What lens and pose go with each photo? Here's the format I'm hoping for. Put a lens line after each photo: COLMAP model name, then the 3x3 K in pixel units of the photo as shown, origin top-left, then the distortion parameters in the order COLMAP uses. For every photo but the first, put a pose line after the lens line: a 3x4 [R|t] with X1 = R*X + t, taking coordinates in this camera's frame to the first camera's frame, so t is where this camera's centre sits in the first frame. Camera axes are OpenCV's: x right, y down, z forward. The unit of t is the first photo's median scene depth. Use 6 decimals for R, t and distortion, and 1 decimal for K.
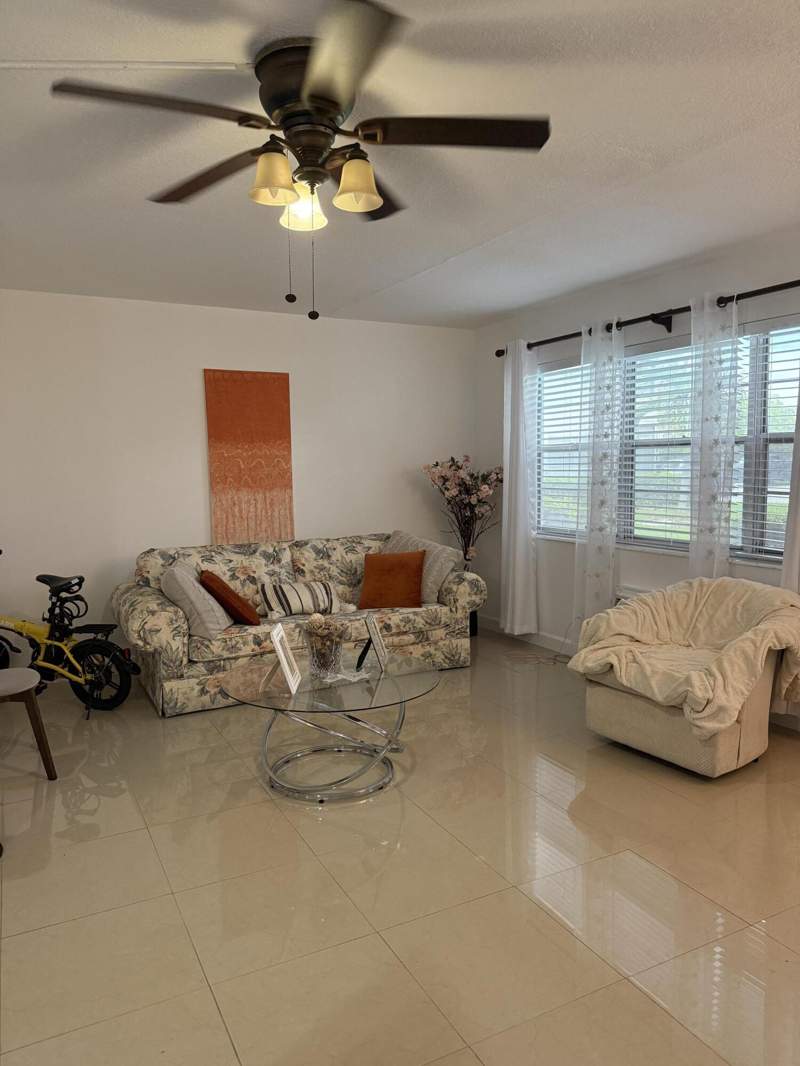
lens RADIAL K [[750.2, 0, 391.3], [0, 750.2, 538.2], [0, 0, 1]] dist [0.210543, -0.385204]
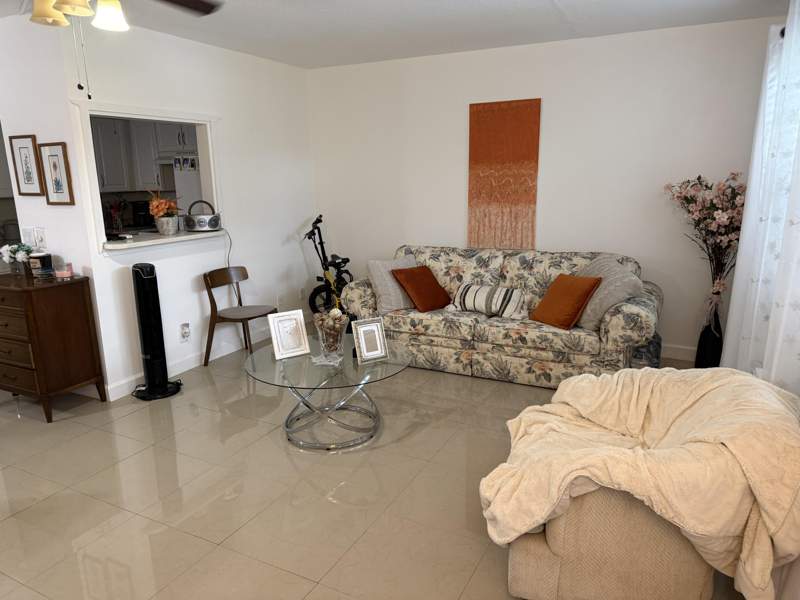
lens RADIAL K [[563.8, 0, 402.2], [0, 563.8, 302.9], [0, 0, 1]] dist [0.160691, -0.274140]
pose [[0.578960, 0.187783, -0.793437, 0.574725], [-0.074471, 0.981229, 0.177888, -0.071864], [0.811948, -0.043902, 0.582077, 0.408712]]
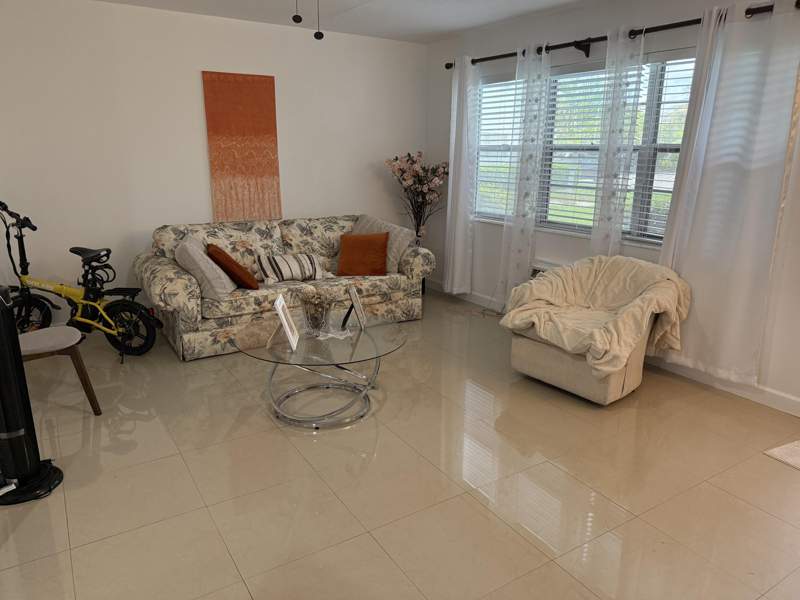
lens RADIAL K [[563.8, 0, 402.2], [0, 563.8, 302.9], [0, 0, 1]] dist [0.160691, -0.274140]
pose [[0.995082, 0.000411, 0.099050, -0.030477], [-0.016623, 0.986502, 0.162903, -0.021269], [-0.097646, -0.163749, 0.981658, 0.045383]]
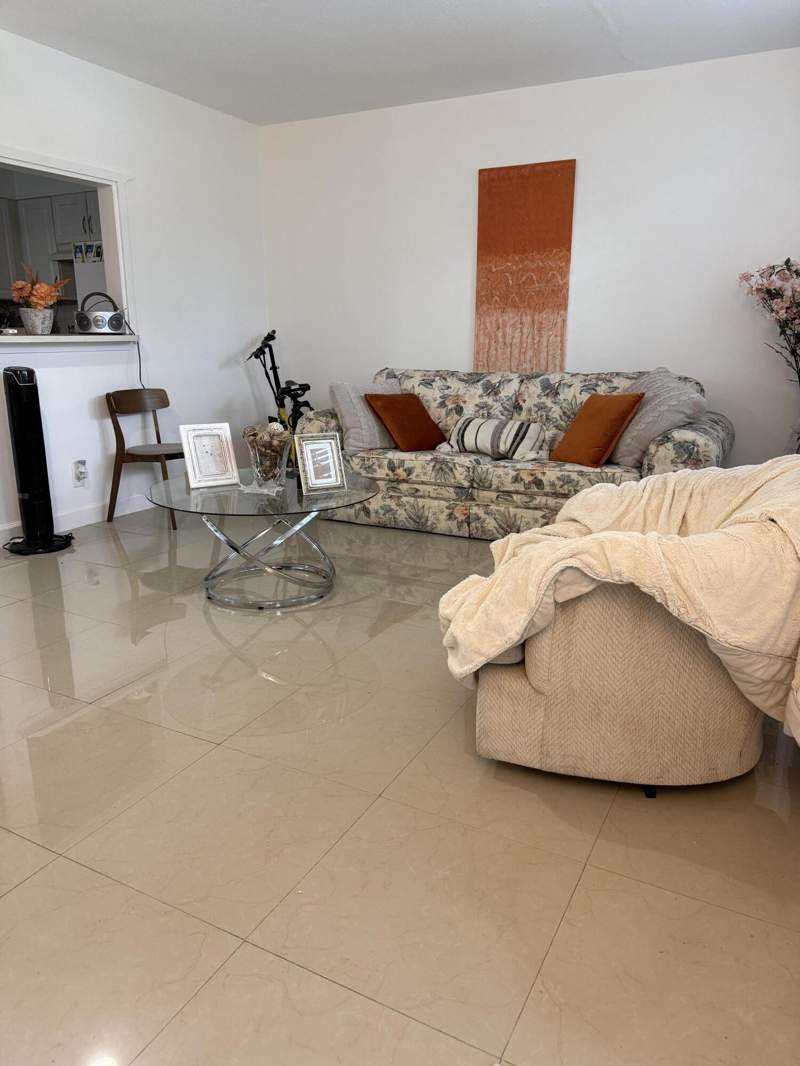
lens RADIAL K [[751.3, 0, 404.9], [0, 751.3, 536.7], [0, 0, 1]] dist [0.160691, -0.274140]
pose [[0.569217, 0.225105, -0.790771, 0.599699], [-0.090775, 0.973117, 0.211669, 0.018352], [0.817160, -0.048703, 0.574349, 0.453154]]
